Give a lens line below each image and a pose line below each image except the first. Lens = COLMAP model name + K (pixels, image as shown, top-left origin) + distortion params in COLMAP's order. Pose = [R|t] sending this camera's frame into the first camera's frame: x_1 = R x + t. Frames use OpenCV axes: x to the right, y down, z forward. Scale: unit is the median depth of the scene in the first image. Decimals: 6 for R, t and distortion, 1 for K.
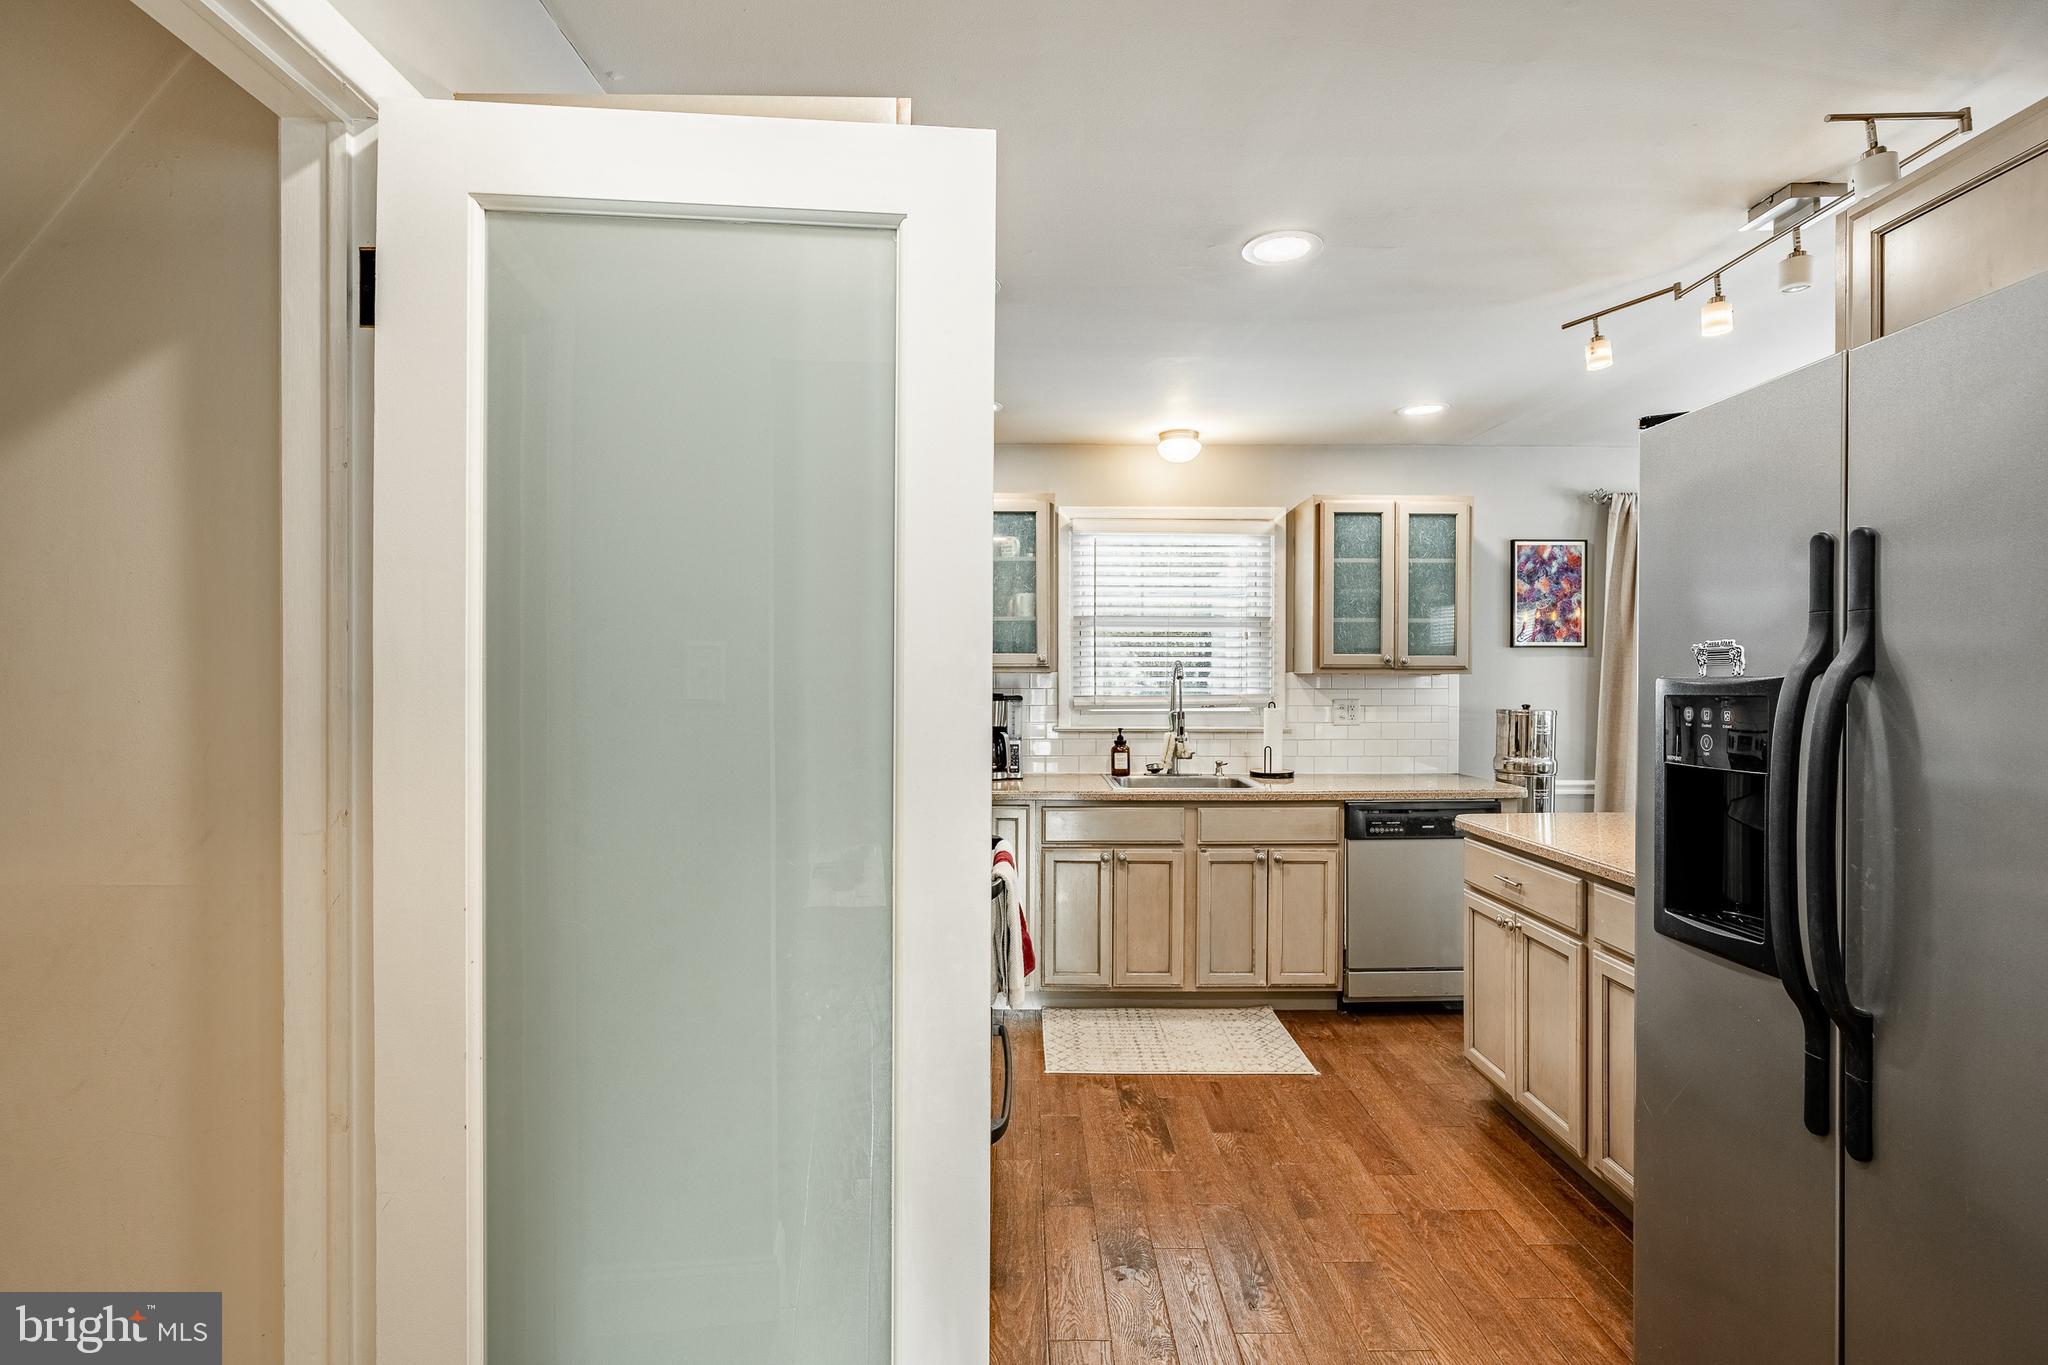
lens RADIAL K [[966.8, 0, 1034.6], [0, 966.8, 681.4], [0, 0, 1]] dist [-0.002376, -0.000116]
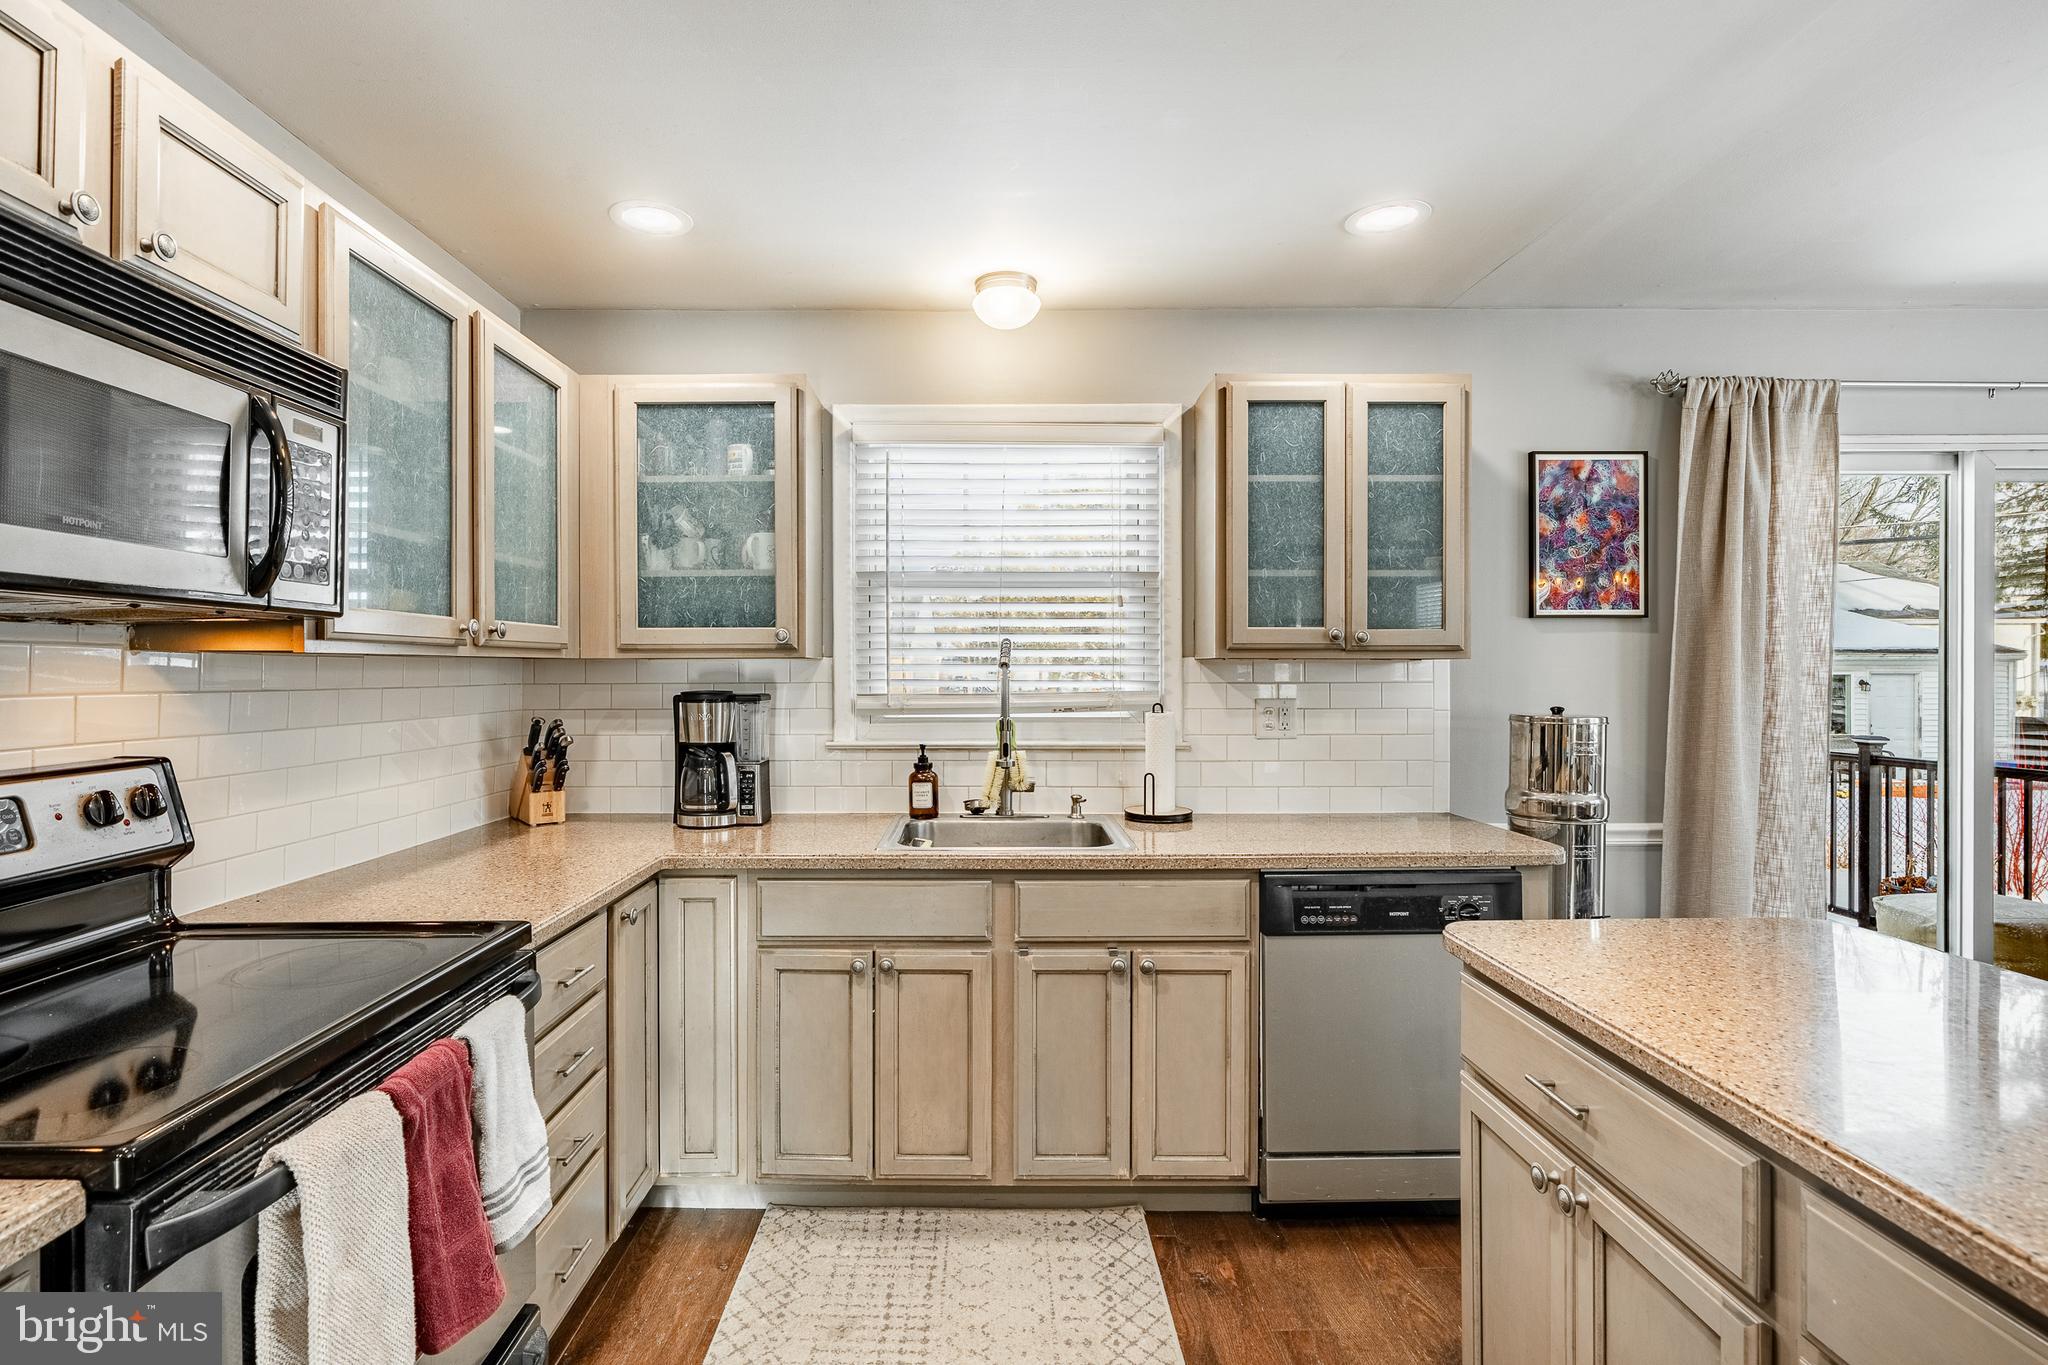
lens RADIAL K [[966.8, 0, 1014.1], [0, 966.8, 666.1], [0, 0, 1]] dist [-0.002376, -0.000116]
pose [[0.999939, -0.002434, -0.010797, 0.163545], [0.002347, 0.999964, -0.008100, 0.001780], [0.010816, 0.008075, 0.999909, 0.370827]]
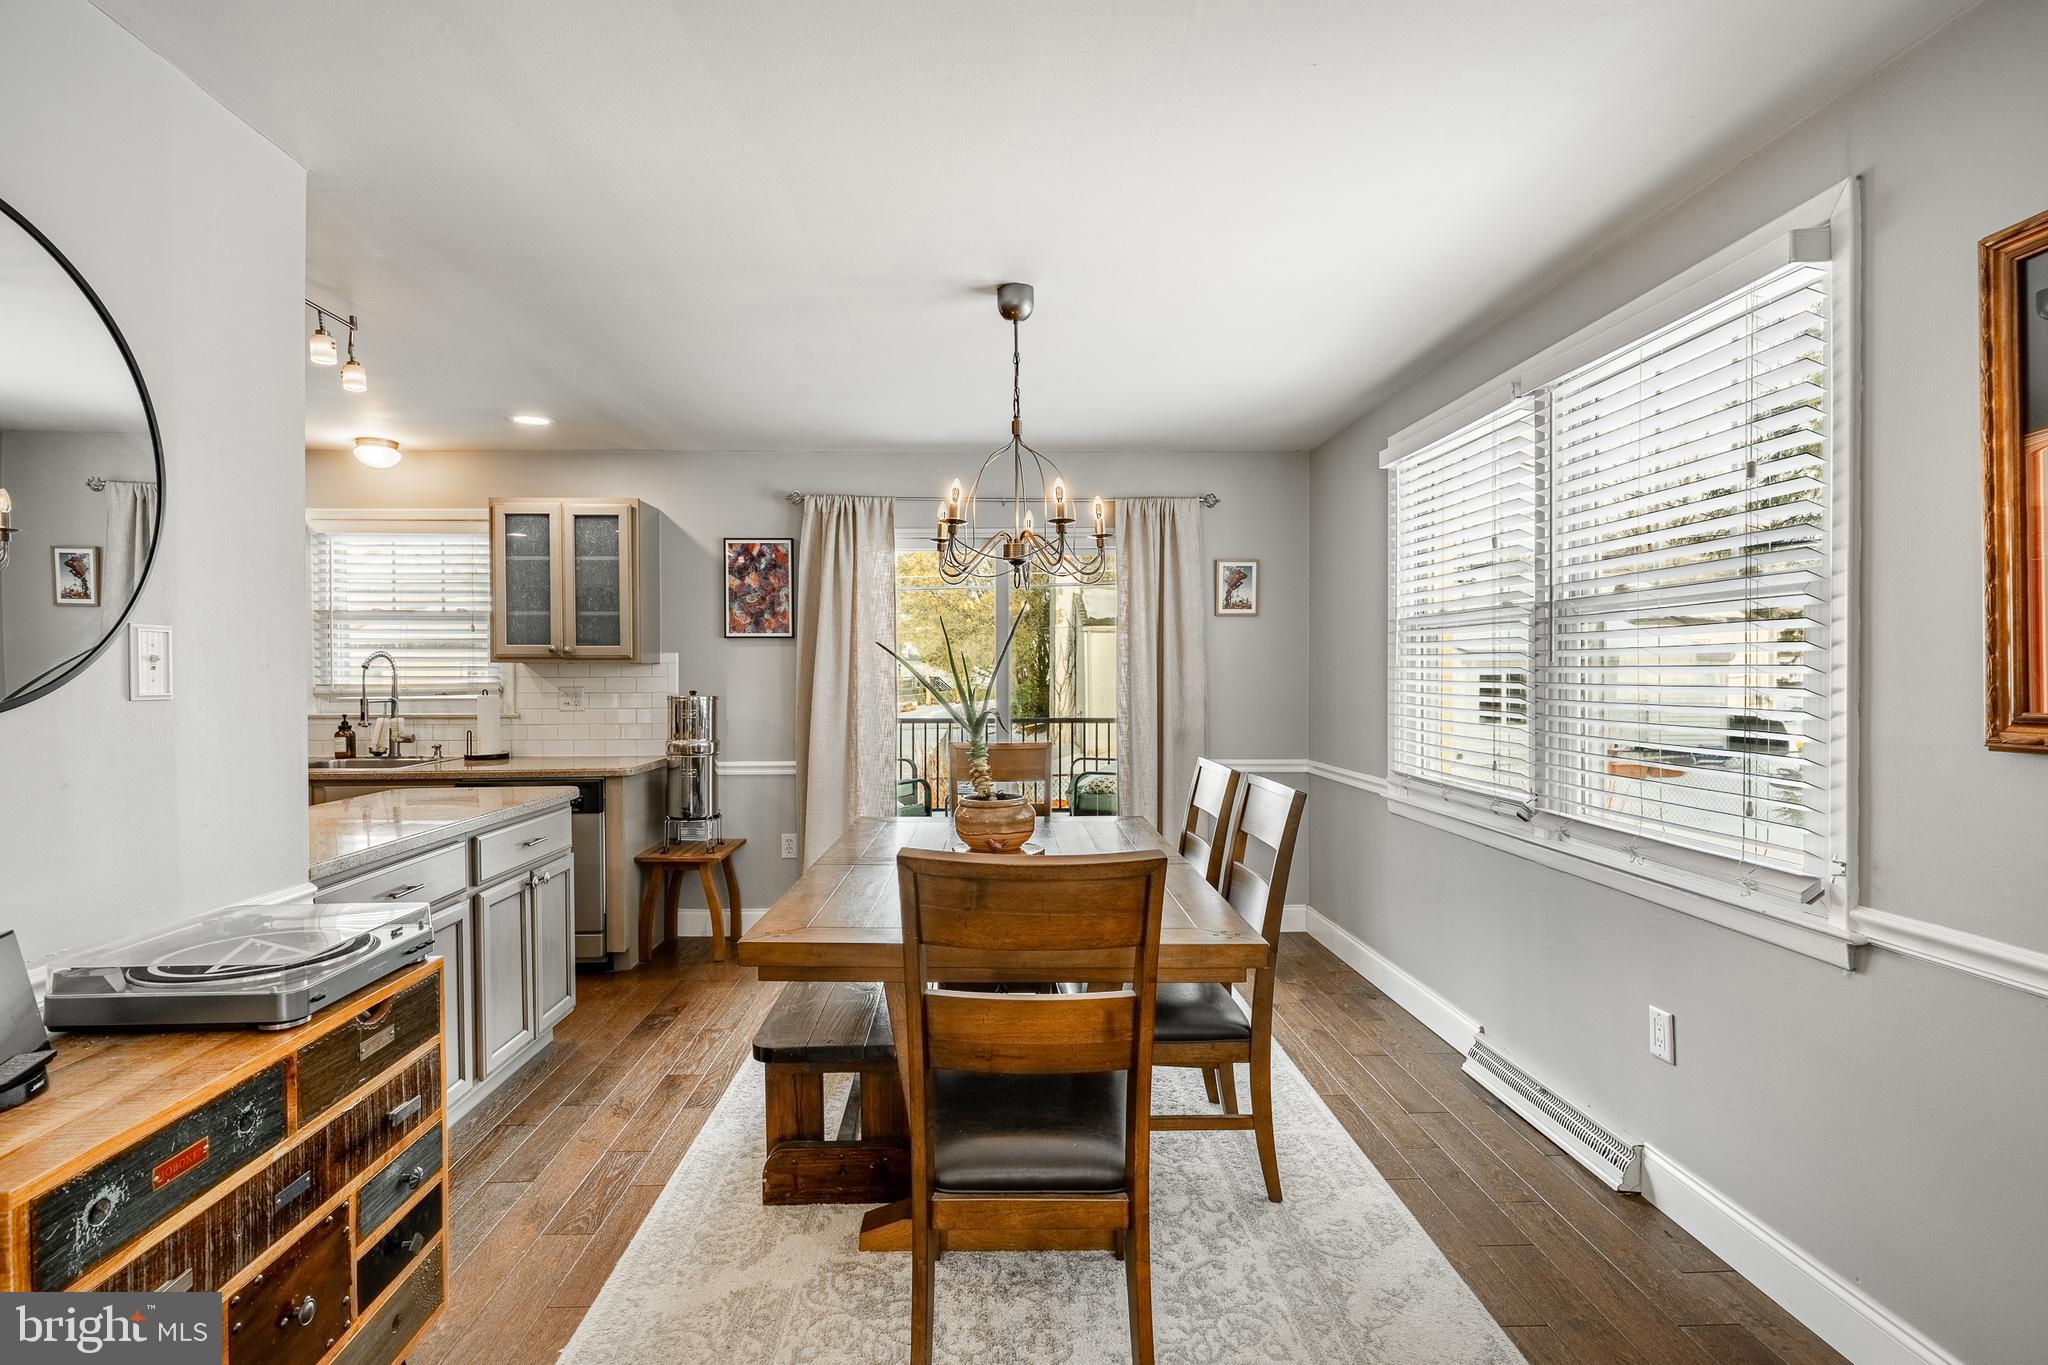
lens RADIAL K [[966.8, 0, 1025.0], [0, 966.8, 684.5], [0, 0, 1]] dist [-0.002376, -0.000116]
pose [[0.999856, -0.003294, 0.016641, 0.865166], [0.003119, 0.999939, 0.010561, 0.006606], [-0.016675, -0.010508, 0.999806, -0.090359]]
